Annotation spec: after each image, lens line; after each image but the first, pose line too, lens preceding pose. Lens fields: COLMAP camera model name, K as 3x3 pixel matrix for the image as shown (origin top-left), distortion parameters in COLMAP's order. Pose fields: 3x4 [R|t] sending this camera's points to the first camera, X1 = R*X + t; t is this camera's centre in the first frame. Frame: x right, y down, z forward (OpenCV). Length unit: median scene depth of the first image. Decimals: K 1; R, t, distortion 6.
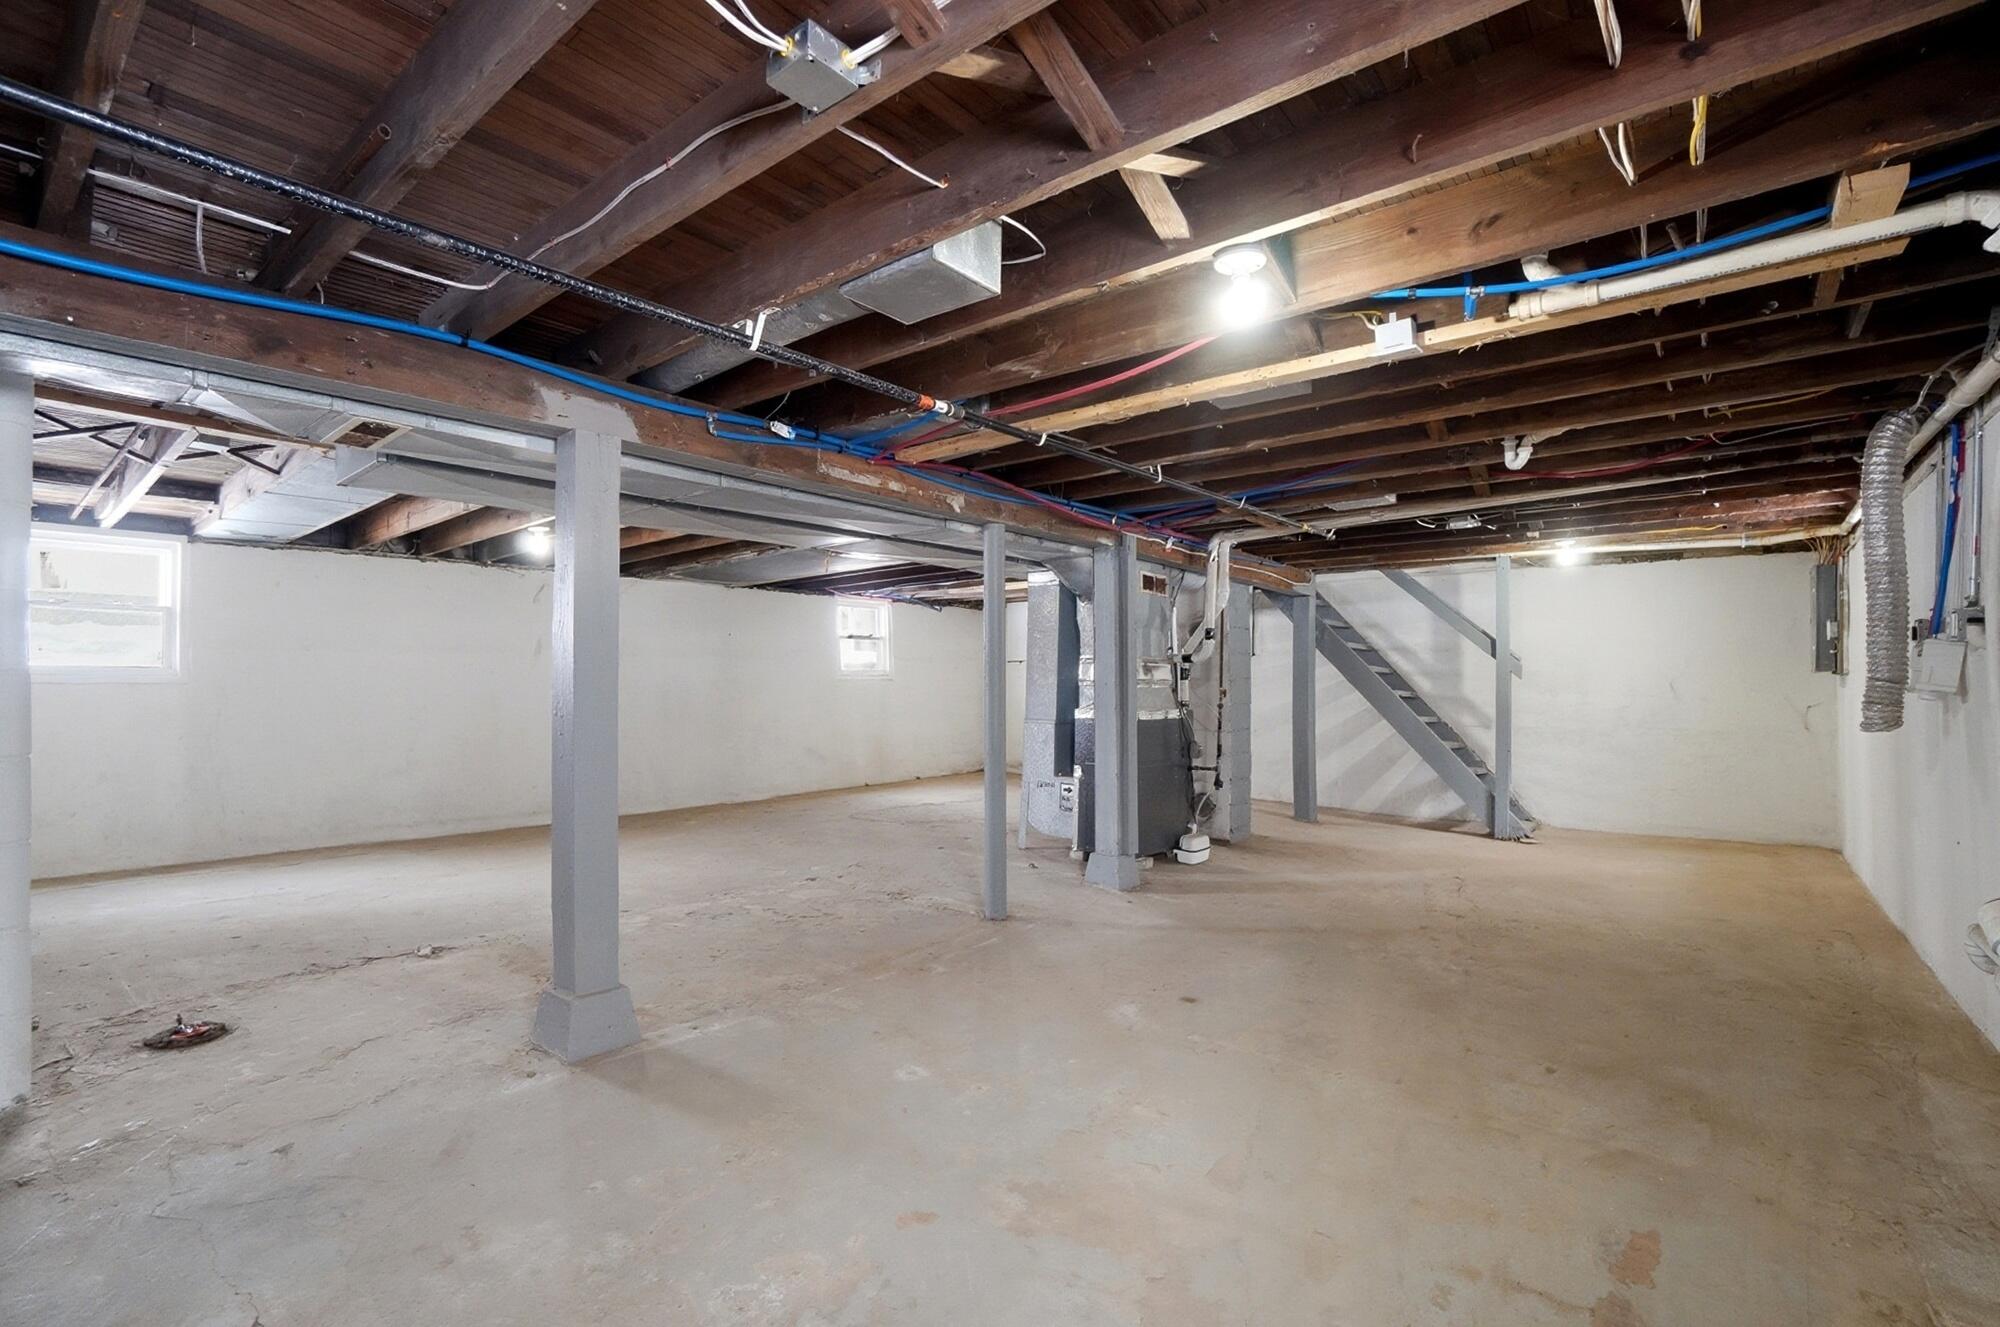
lens RADIAL K [[893.3, 0, 986.1], [0, 893.3, 669.1], [0, 0, 1]] dist [-0.059508, 0.022675]
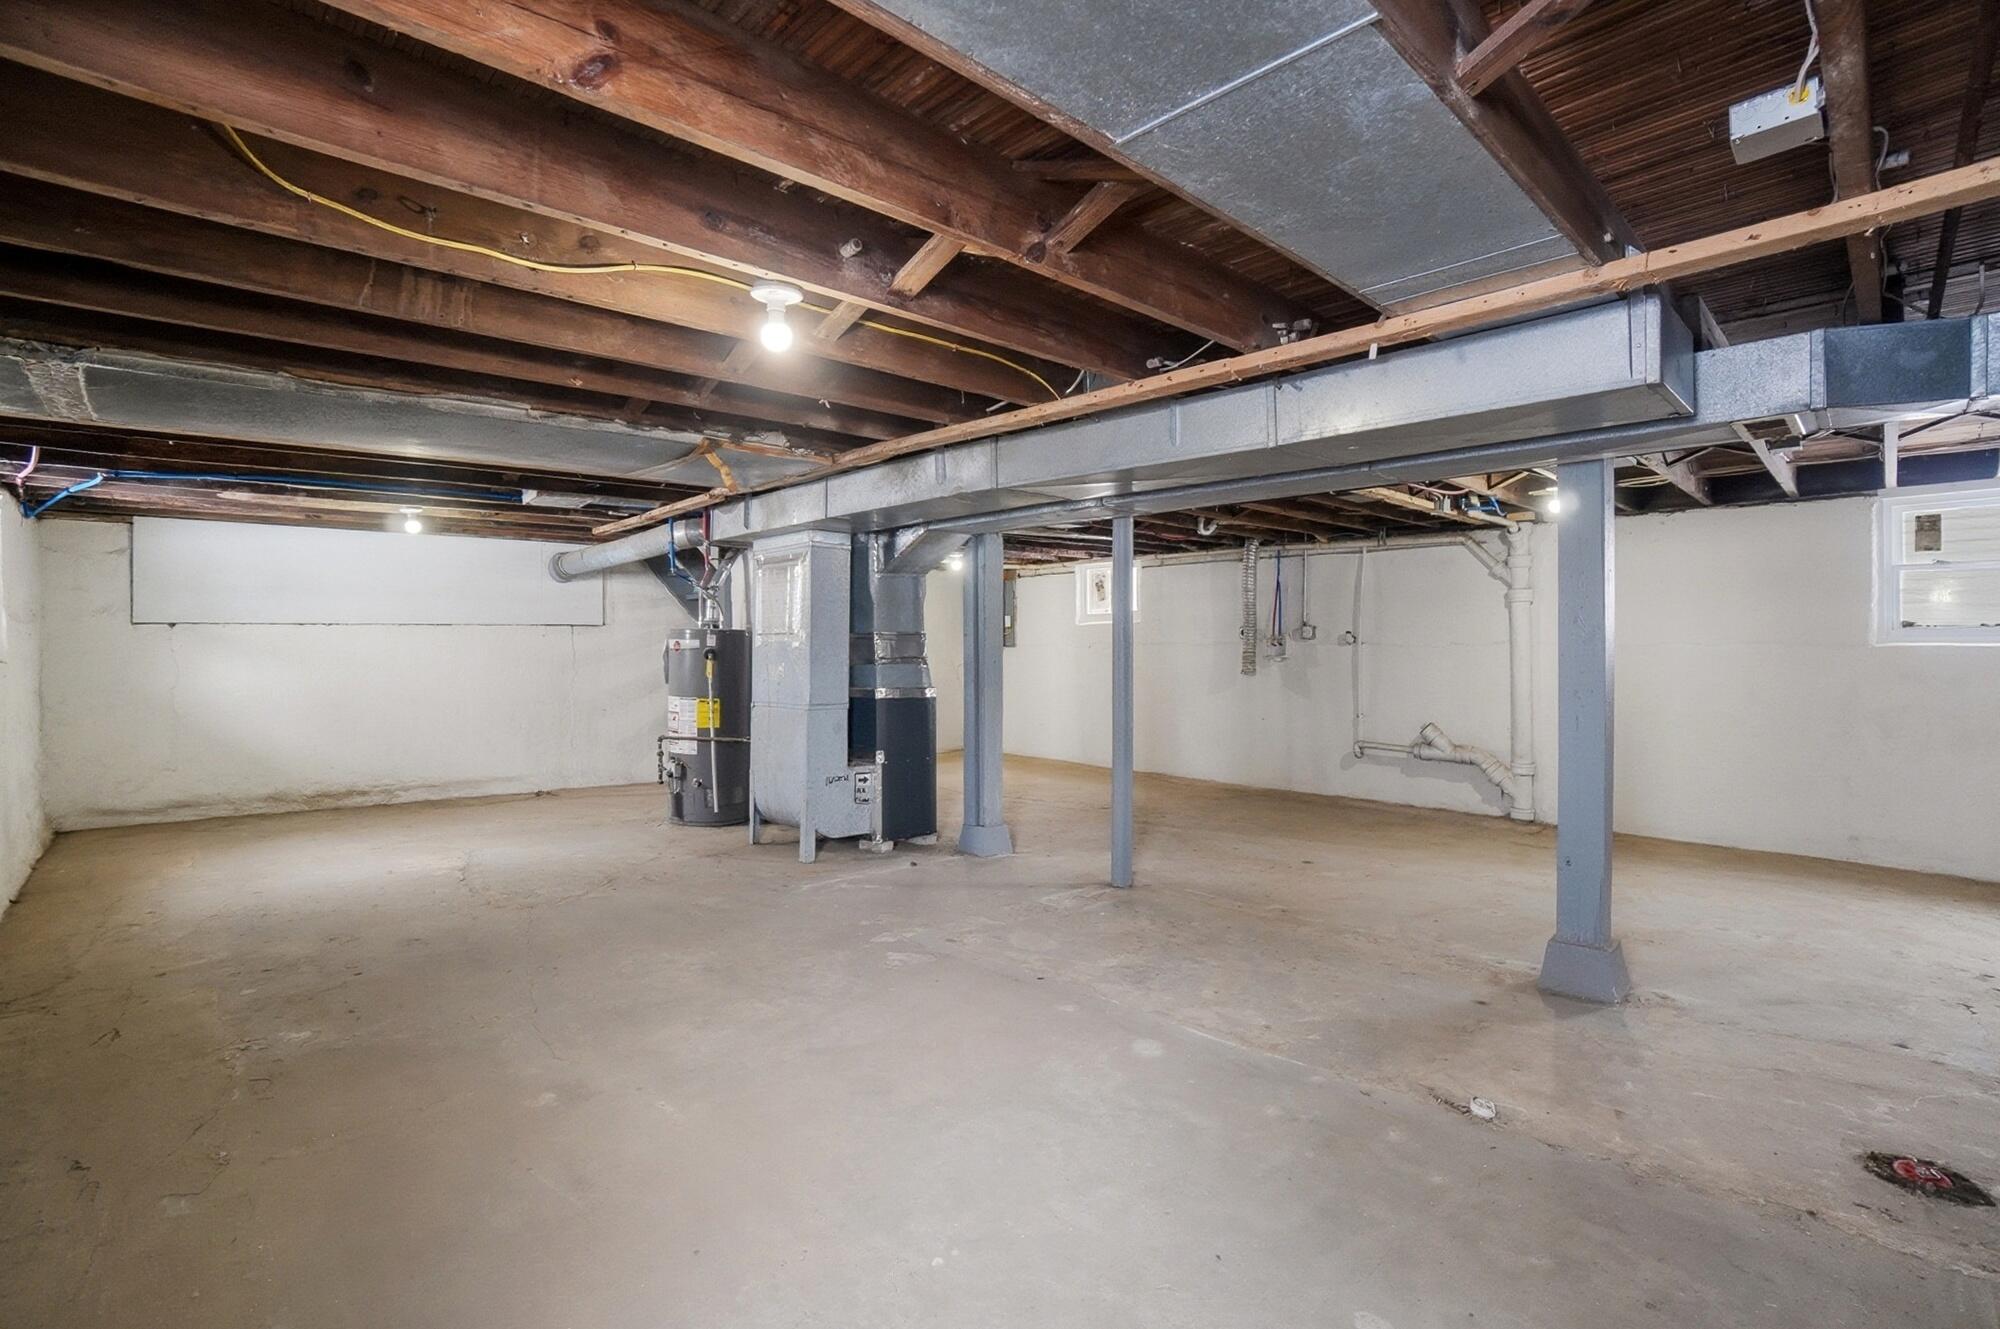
lens RADIAL K [[893.3, 0, 986.1], [0, 893.3, 670.1], [0, 0, 1]] dist [-0.059508, 0.022675]
pose [[0.123473, -0.033622, 0.991778, -1.203704], [-0.017404, 0.999199, 0.036041, -0.014465], [-0.992195, -0.021711, 0.122789, 1.187104]]
